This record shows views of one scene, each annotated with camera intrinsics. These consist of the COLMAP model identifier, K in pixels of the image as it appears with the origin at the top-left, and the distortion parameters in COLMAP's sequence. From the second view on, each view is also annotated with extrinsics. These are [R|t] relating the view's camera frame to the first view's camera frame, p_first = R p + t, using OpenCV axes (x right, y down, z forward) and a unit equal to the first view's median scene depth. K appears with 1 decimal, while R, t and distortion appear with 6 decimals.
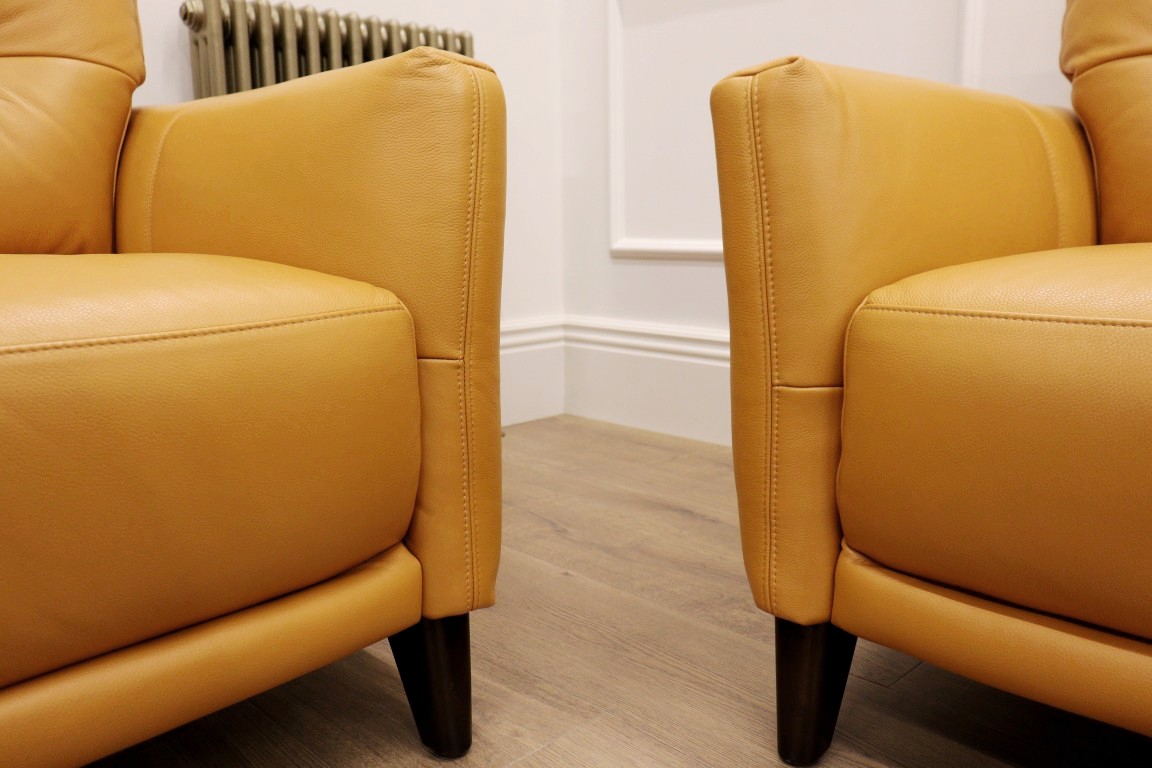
lens RADIAL K [[919.5, 0, 576.0], [0, 919.5, 384.0], [0, 0, 1]] dist [-0.007125, -0.000251]
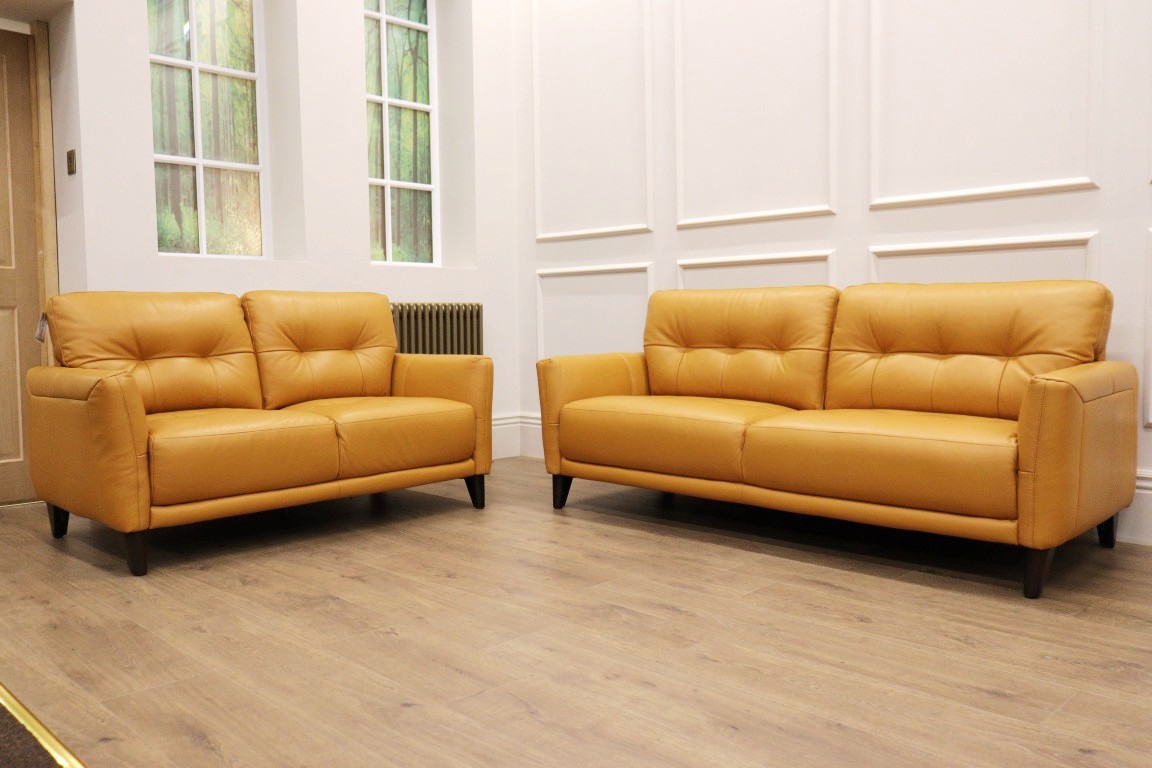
lens RADIAL K [[925.7, 0, 576.0], [0, 925.7, 384.0], [0, 0, 1]] dist [-0.001534, -0.003062]
pose [[0.999975, -0.000876, 0.007079, 0.311241], [0.001660, 0.993770, -0.111438, 0.320033], [-0.006937, 0.111447, 0.993746, -3.688886]]
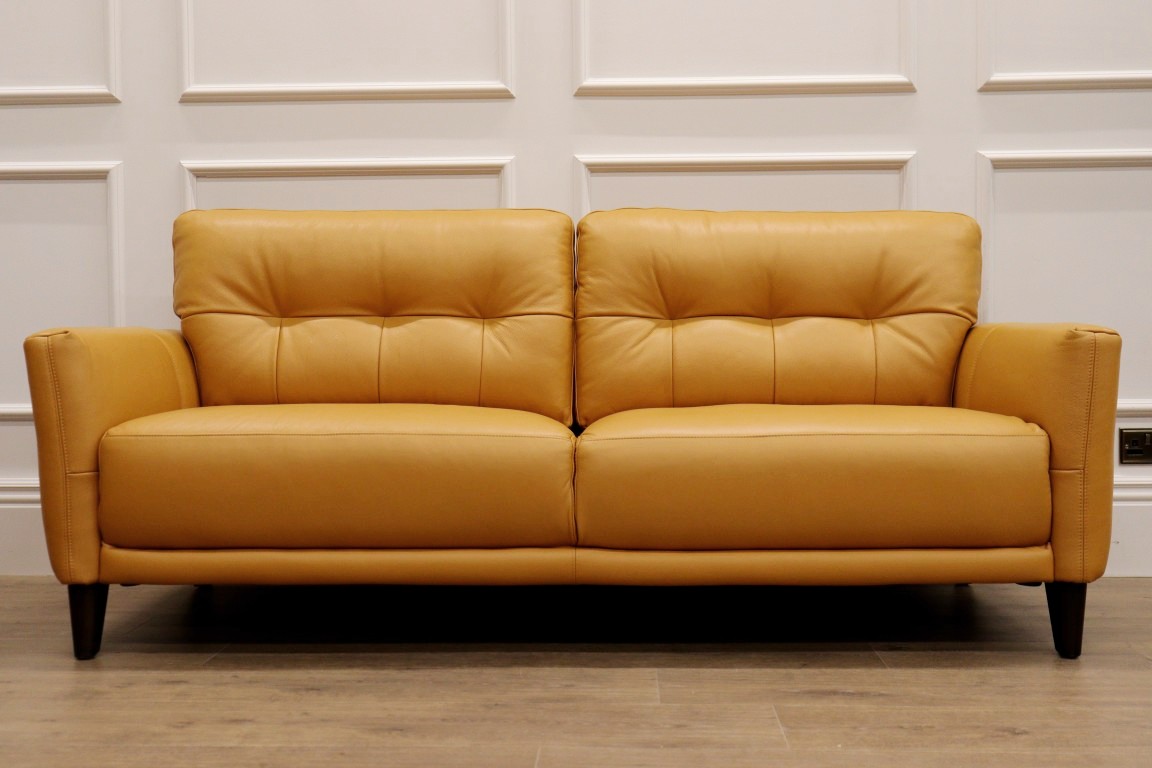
lens RADIAL K [[1363.9, 0, 576.0], [0, 1363.9, 384.0], [0, 0, 1]] dist [-0.004224, -0.003670]
pose [[0.728416, -0.014962, 0.684972, -1.068009], [0.122092, 0.986594, -0.108286, 0.275942], [-0.674169, 0.162507, 0.720478, -2.094203]]
